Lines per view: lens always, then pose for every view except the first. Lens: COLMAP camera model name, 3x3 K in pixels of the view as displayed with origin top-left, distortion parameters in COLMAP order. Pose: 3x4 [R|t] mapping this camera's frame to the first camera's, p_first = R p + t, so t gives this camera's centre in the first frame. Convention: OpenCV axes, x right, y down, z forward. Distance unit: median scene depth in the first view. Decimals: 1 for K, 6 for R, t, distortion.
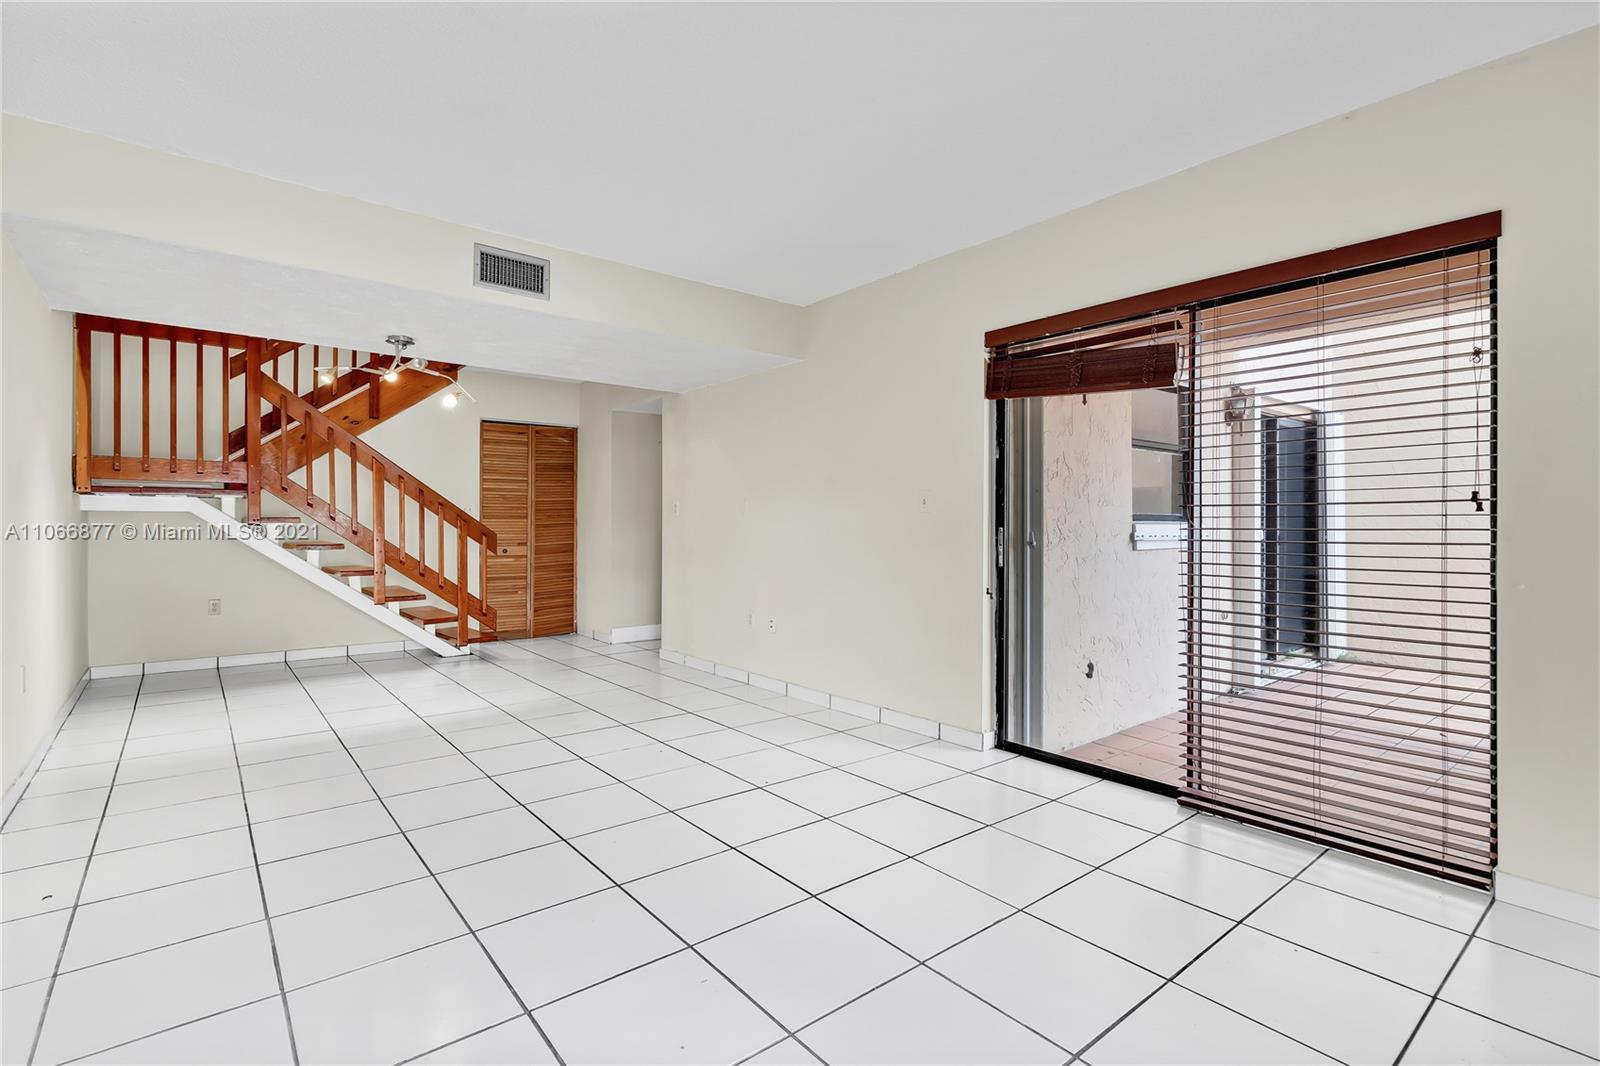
lens RADIAL K [[748.3, 0, 806.3], [0, 748.3, 524.2], [0, 0, 1]] dist [0.003754, -0.000005]
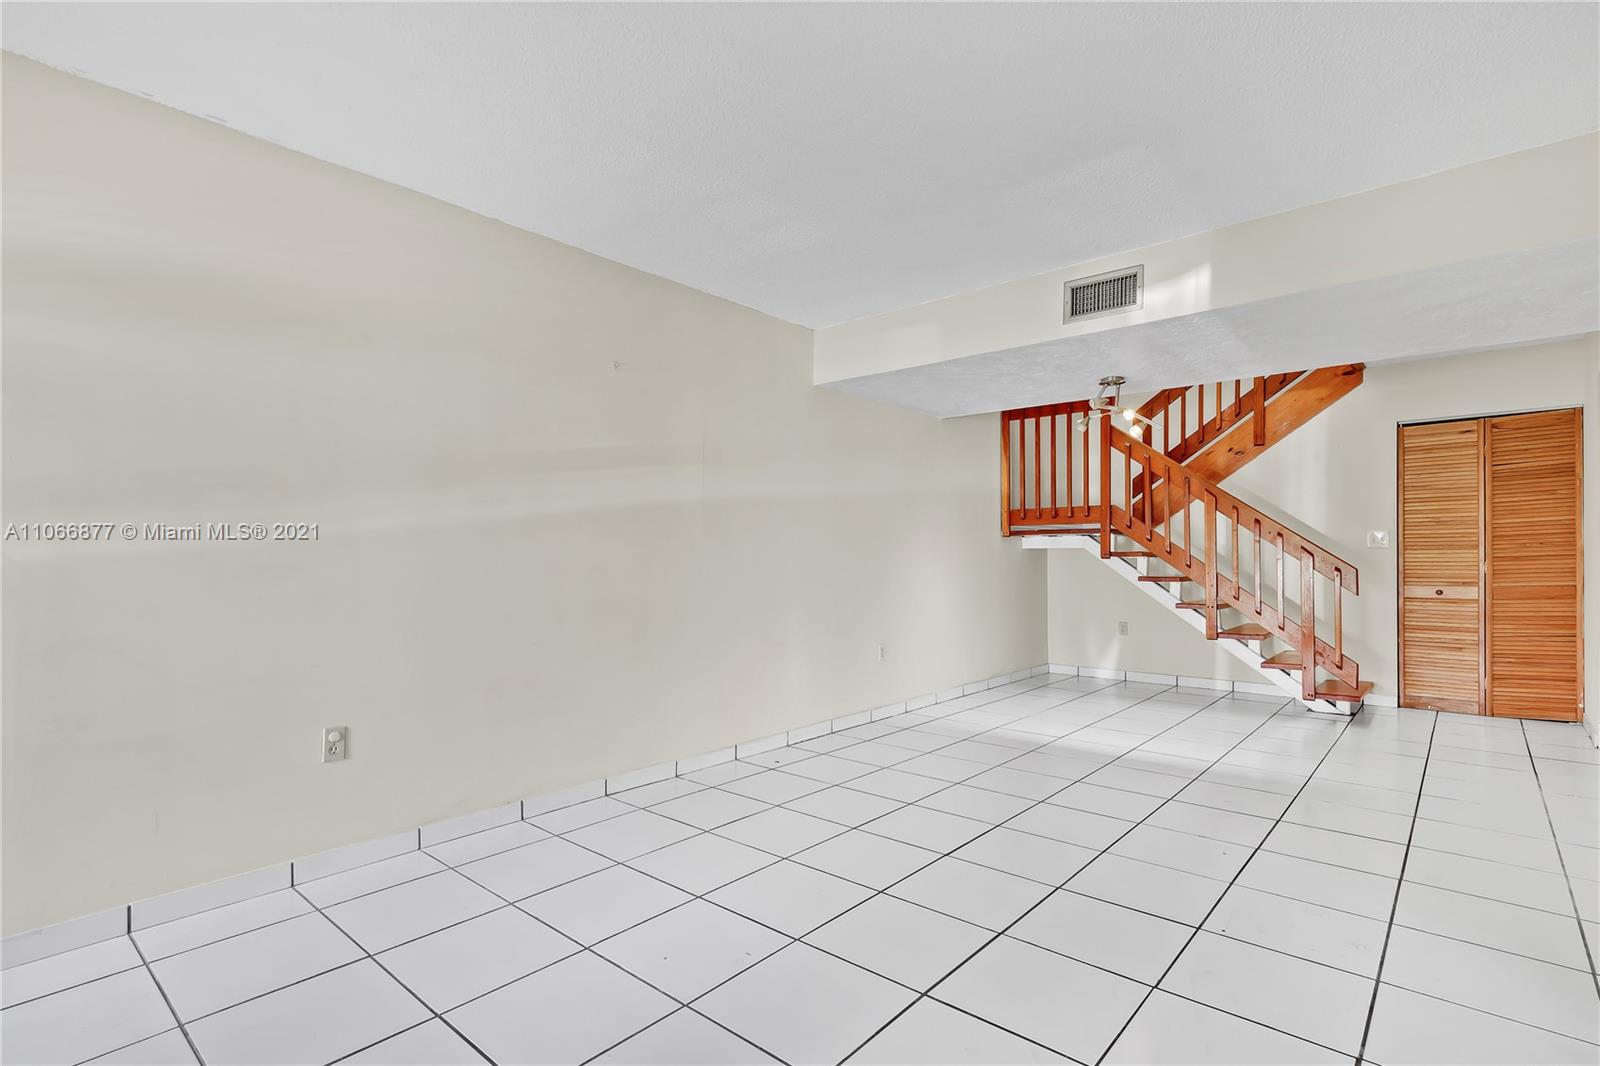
lens RADIAL K [[762.5, 0, 772.1], [0, 762.5, 537.2], [0, 0, 1]] dist [0.006678, 0.000588]
pose [[0.175428, -0.029823, -0.984040, 0.267639], [0.005341, 0.999555, -0.029341, -0.000418], [0.984478, -0.000109, 0.175509, 0.228437]]
